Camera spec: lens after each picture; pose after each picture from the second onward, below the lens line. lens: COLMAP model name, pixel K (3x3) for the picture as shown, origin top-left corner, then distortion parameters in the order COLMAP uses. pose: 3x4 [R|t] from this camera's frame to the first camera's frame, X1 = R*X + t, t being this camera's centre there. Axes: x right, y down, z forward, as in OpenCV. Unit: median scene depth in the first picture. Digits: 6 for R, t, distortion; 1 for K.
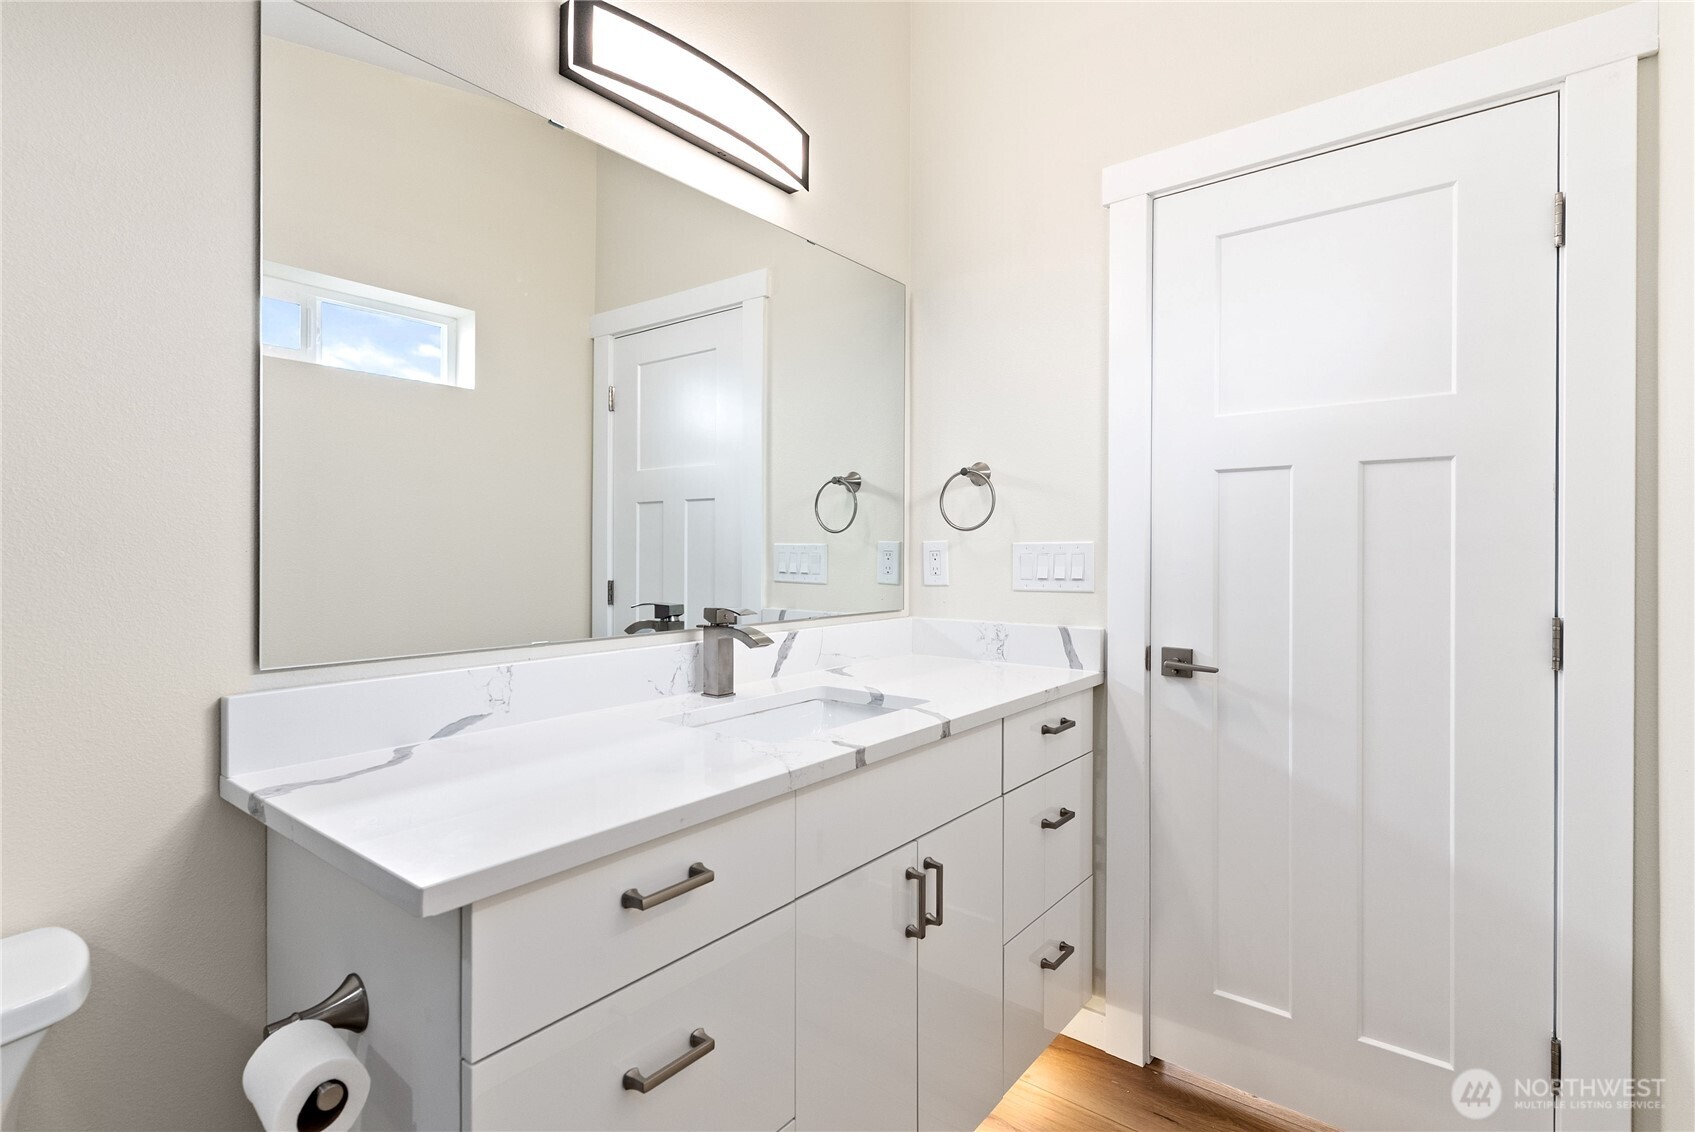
lens RADIAL K [[814.2, 0, 846.5], [0, 814.2, 558.3], [0, 0, 1]] dist [0.004040, -0.000179]
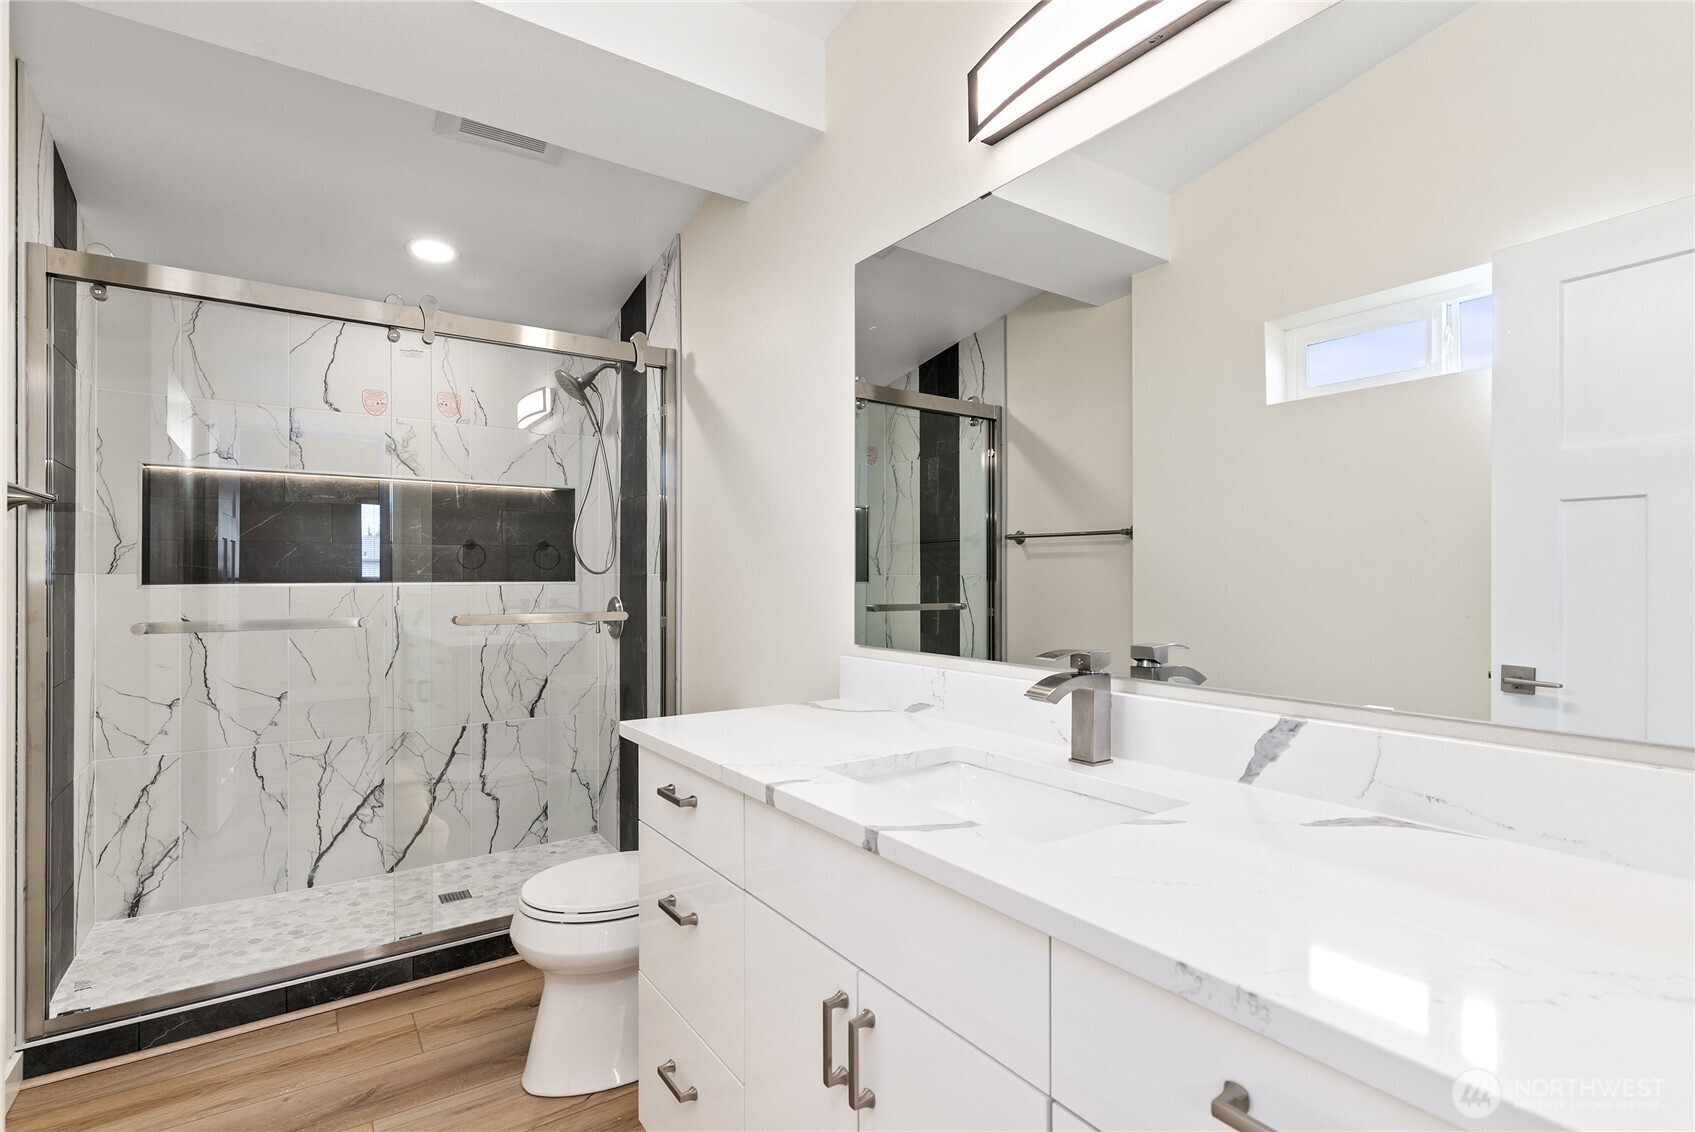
lens RADIAL K [[814.2, 0, 846.4], [0, 814.2, 571.0], [0, 0, 1]] dist [0.004040, -0.000179]
pose [[-0.297836, -0.006968, -0.954592, 0.783774], [-0.006626, 0.999964, -0.005232, -0.012549], [0.954594, 0.004767, -0.297872, 1.184262]]
